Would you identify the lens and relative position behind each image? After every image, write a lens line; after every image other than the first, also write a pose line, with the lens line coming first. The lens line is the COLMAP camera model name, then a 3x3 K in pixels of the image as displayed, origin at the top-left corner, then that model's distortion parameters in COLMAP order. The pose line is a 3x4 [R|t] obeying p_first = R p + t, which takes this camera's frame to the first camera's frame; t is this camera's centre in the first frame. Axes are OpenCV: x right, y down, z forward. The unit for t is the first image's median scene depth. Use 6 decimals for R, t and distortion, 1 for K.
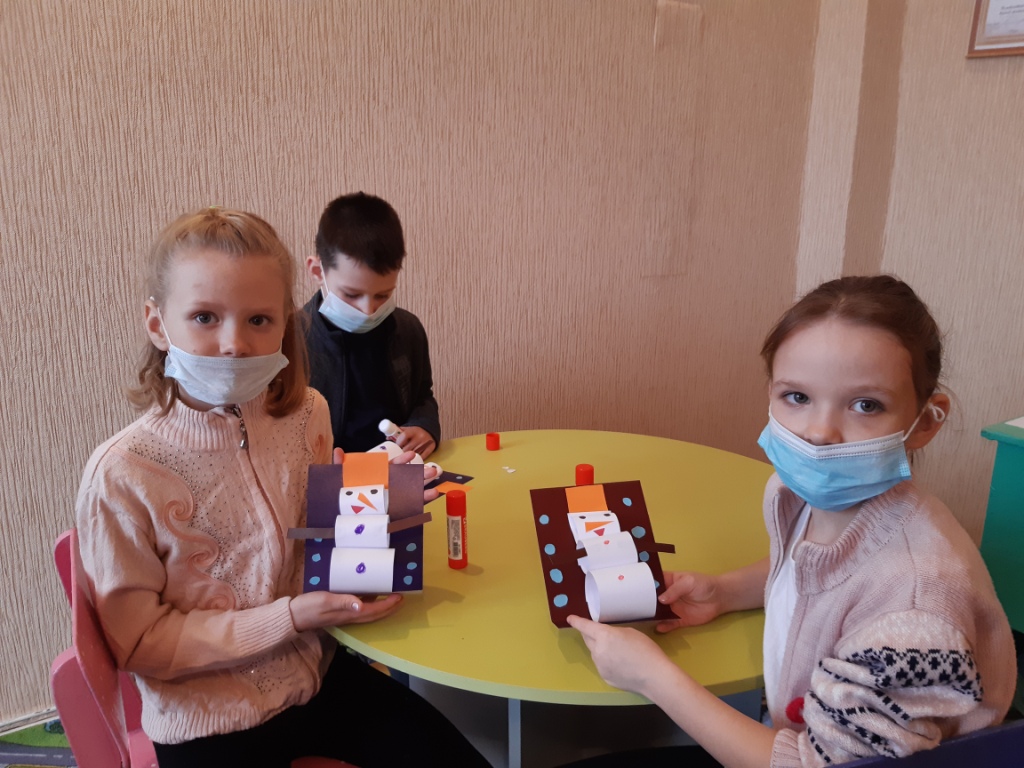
lens RADIAL K [[786.4, 0, 487.5], [0, 786.4, 383.9], [0, 0, 1]] dist [0.022669, -0.013543]
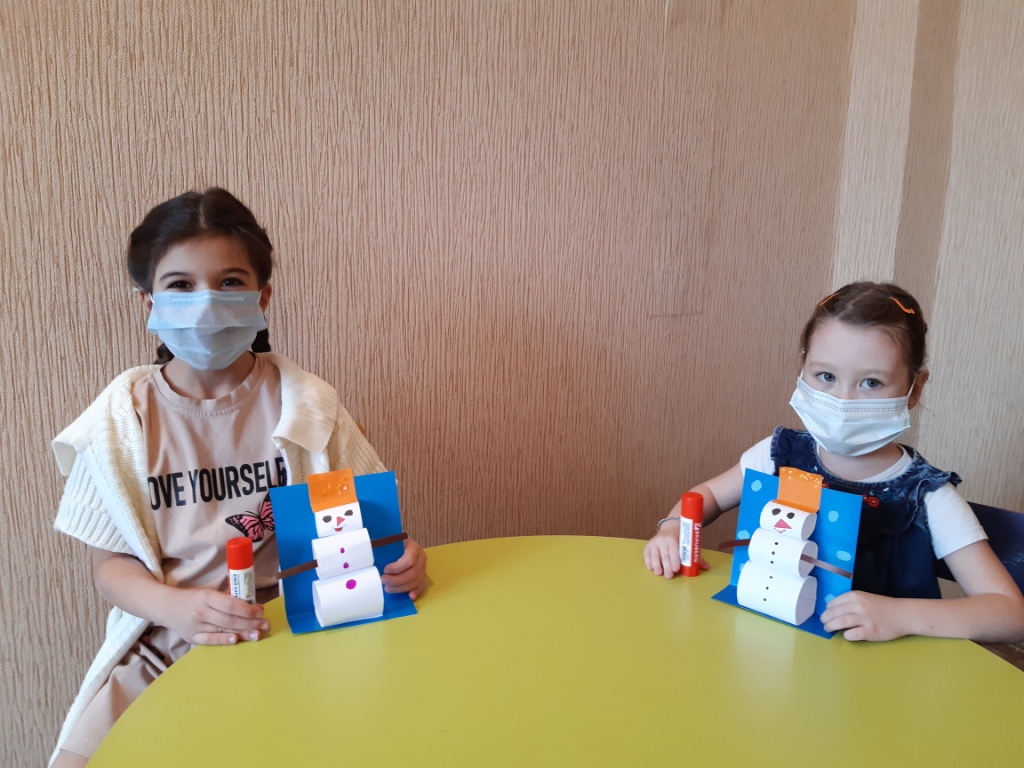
lens RADIAL K [[786.4, 0, 510.1], [0, 786.4, 383.2], [0, 0, 1]] dist [0.022669, -0.013543]
pose [[0.997428, 0.001171, 0.071662, 0.002440], [0.002490, 0.998697, -0.050972, -0.032796], [-0.071629, 0.051019, 0.996126, 0.257029]]
